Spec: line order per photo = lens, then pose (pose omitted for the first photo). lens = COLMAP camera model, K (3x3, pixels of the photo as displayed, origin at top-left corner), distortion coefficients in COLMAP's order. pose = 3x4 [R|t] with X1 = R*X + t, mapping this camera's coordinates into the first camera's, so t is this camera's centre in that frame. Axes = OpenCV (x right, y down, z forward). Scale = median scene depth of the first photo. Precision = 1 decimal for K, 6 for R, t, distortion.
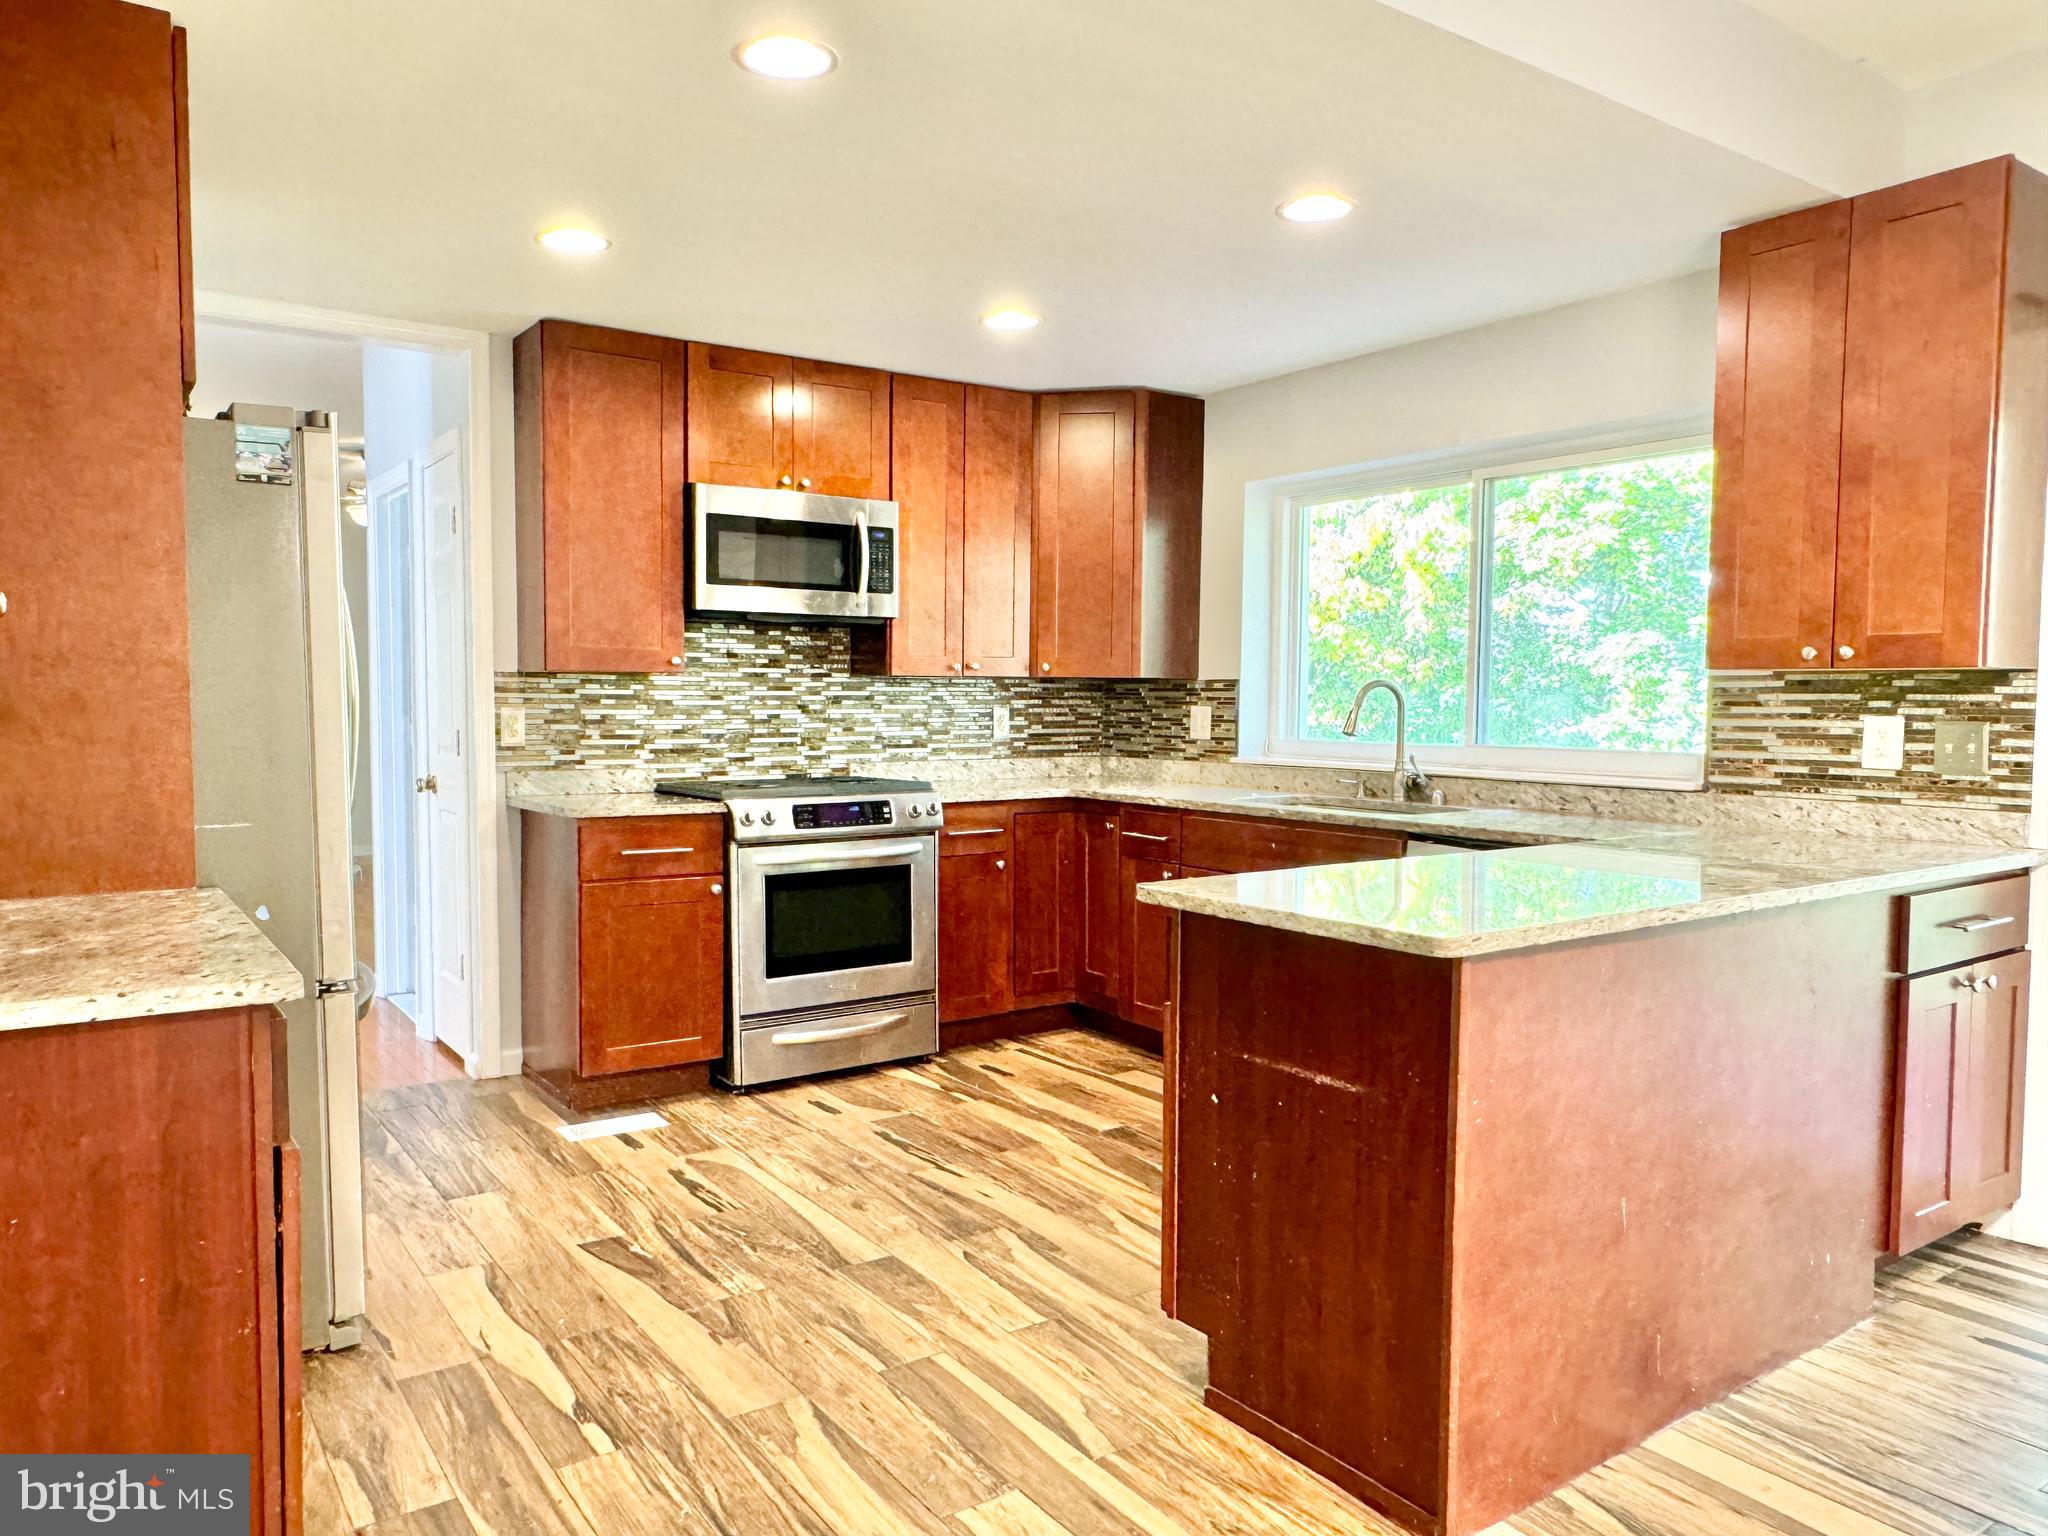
lens RADIAL K [[1429.3, 0, 1014.4], [0, 1429.3, 771.5], [0, 0, 1]] dist [0.001229, 0.002172]
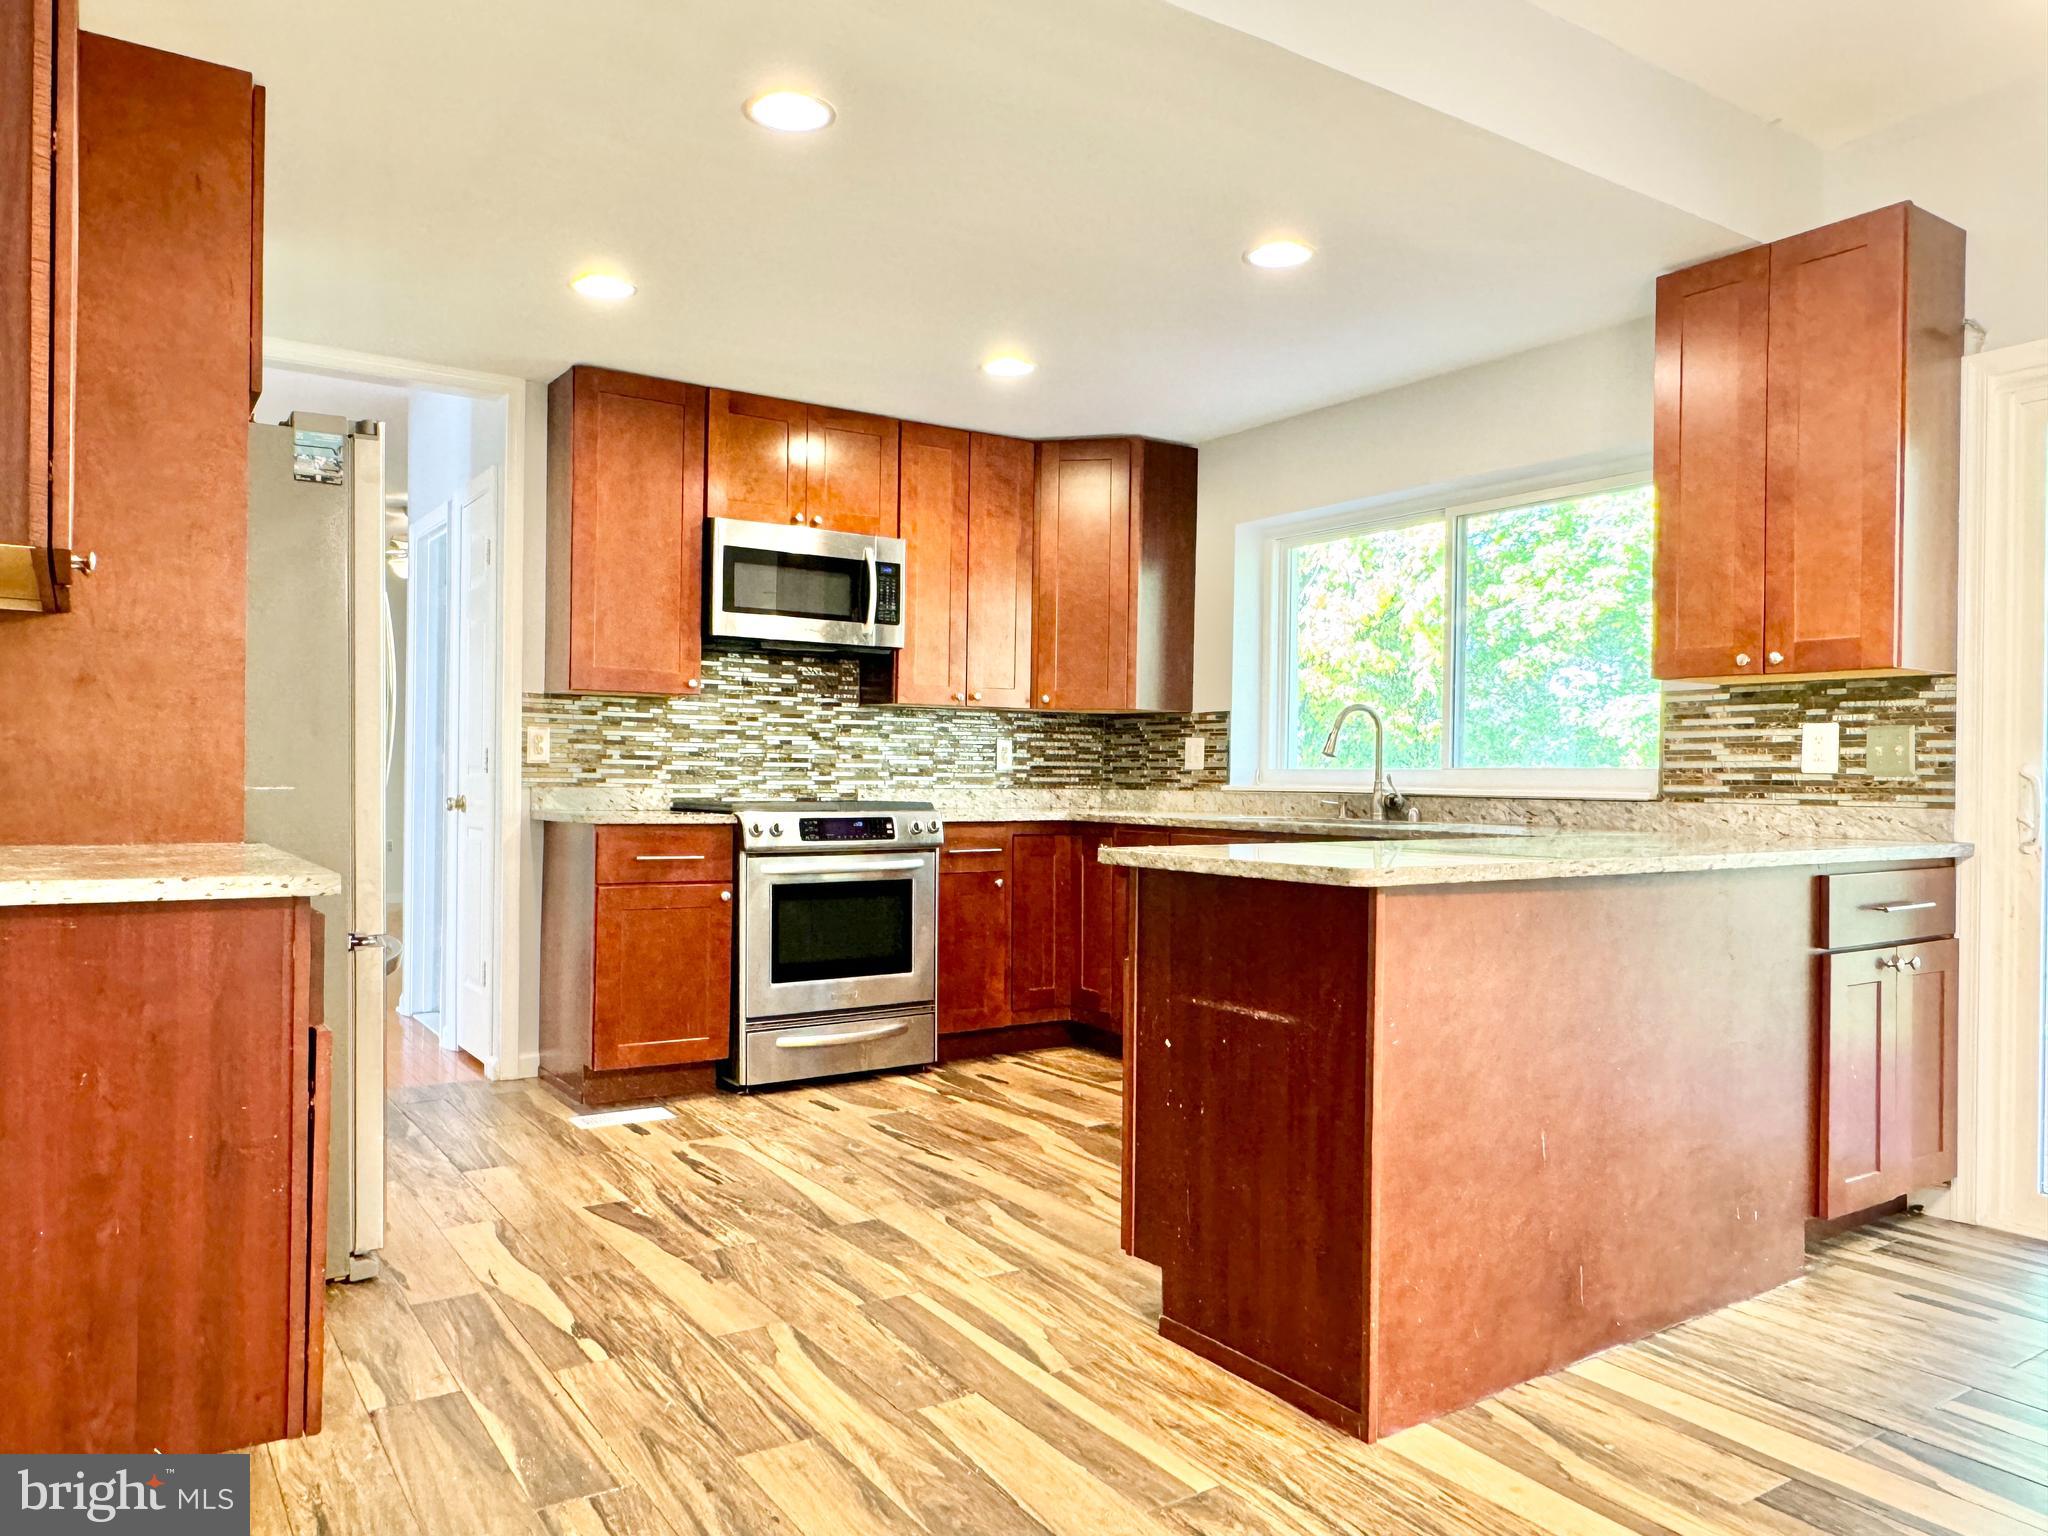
lens RADIAL K [[1429.3, 0, 1016.8], [0, 1429.3, 767.4], [0, 0, 1]] dist [0.001229, 0.002172]
pose [[0.999806, 0.005594, -0.018905, 0.032583], [-0.006705, 0.998221, -0.059252, 0.061401], [0.018540, 0.059368, 0.998064, -0.068665]]
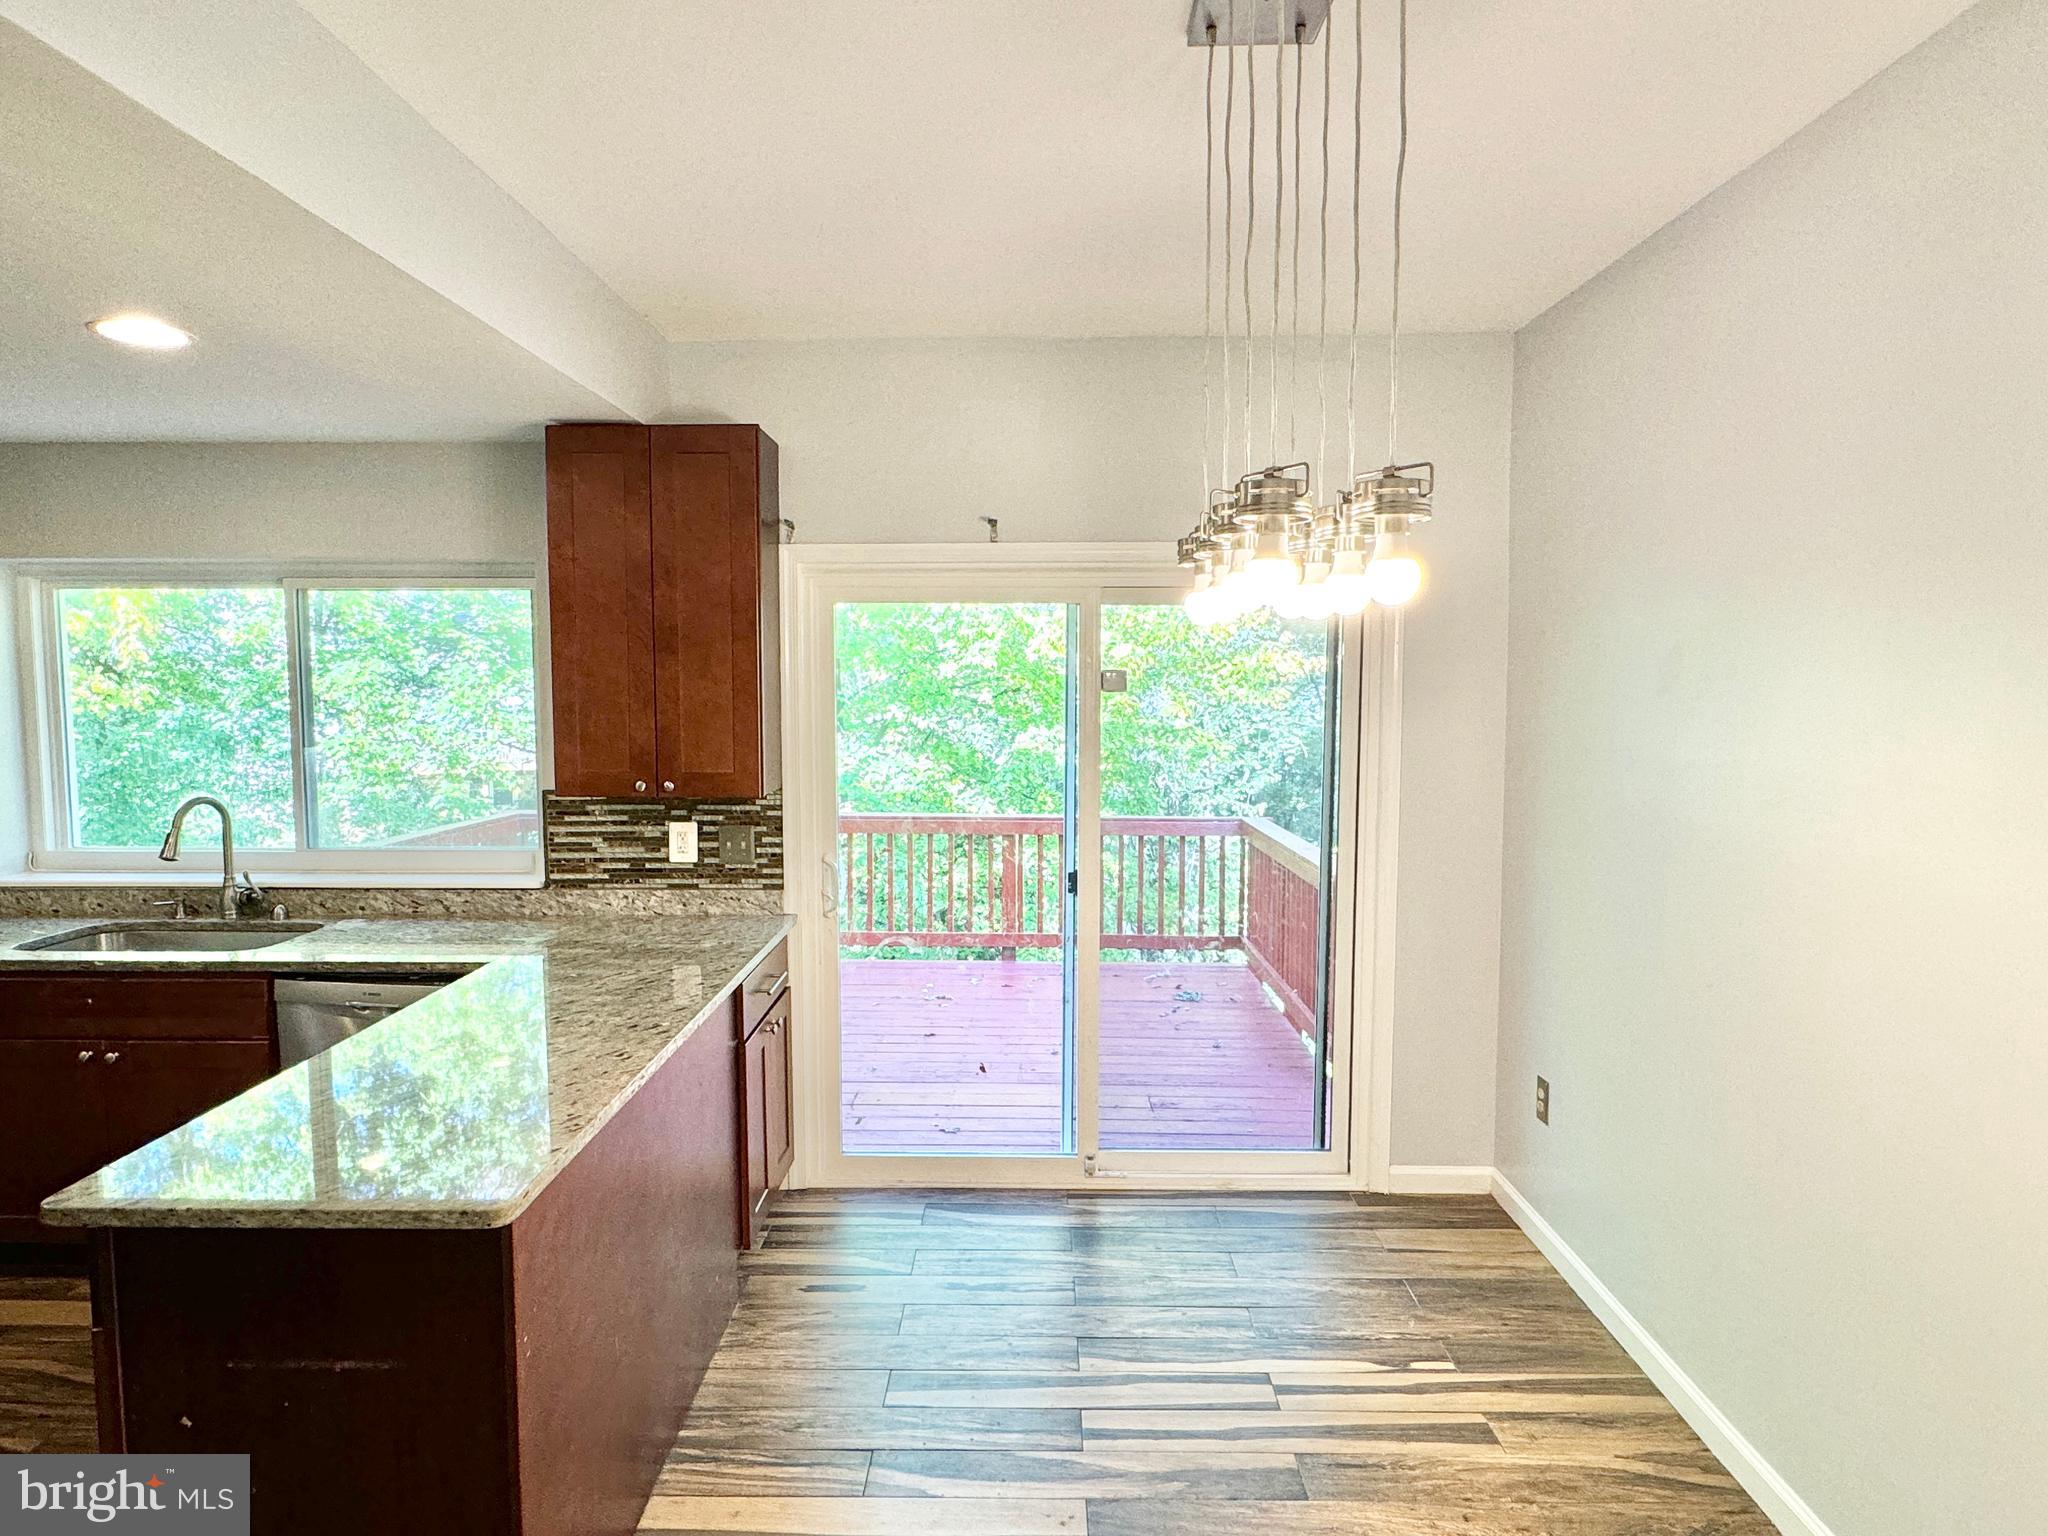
lens RADIAL K [[1188.9, 0, 1026.1], [0, 1188.9, 760.7], [0, 0, 1]] dist [-0.009176, 0.002907]
pose [[0.580958, -0.064680, 0.811360, -0.087004], [0.046883, 0.997842, 0.045976, -0.131021], [-0.812582, 0.011329, 0.582736, 0.113966]]
